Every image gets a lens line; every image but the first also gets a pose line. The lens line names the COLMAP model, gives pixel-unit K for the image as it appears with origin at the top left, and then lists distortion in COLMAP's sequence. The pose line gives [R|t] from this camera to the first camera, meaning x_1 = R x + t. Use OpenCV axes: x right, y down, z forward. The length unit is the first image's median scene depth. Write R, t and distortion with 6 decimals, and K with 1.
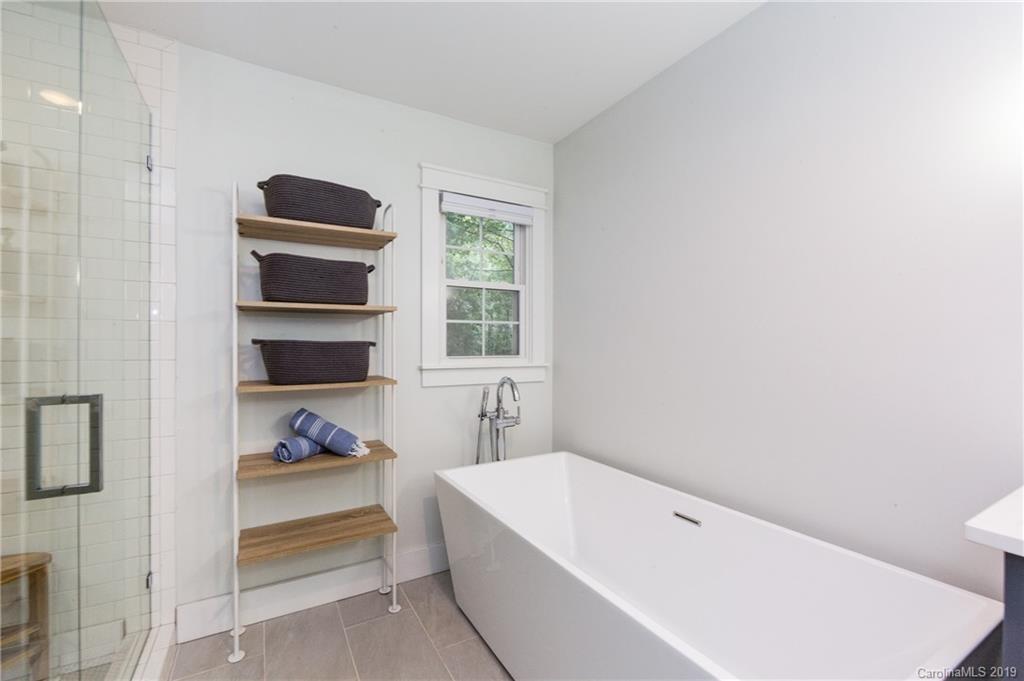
lens RADIAL K [[410.5, 0, 507.6], [0, 410.5, 340.7], [0, 0, 1]] dist [-0.000760, -0.000384]
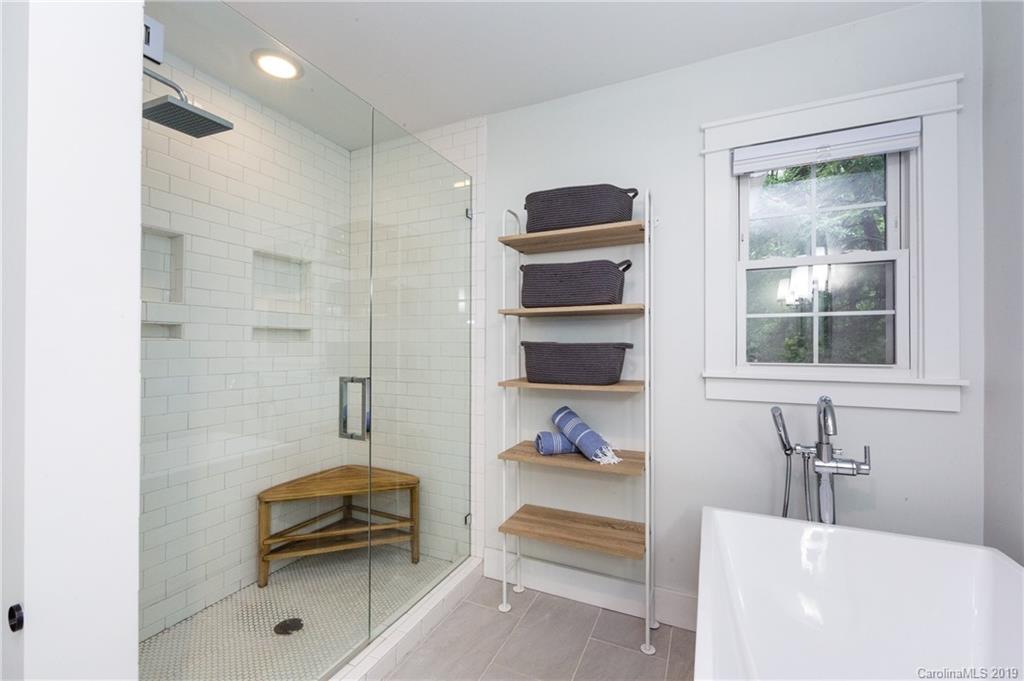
lens RADIAL K [[424.4, 0, 518.8], [0, 424.4, 338.8], [0, 0, 1]] dist [-0.001600, -0.000241]
pose [[0.591425, -0.012681, -0.806260, 0.290652], [0.004984, 0.999915, -0.012071, 0.002757], [0.806345, 0.003121, 0.591438, 0.237476]]
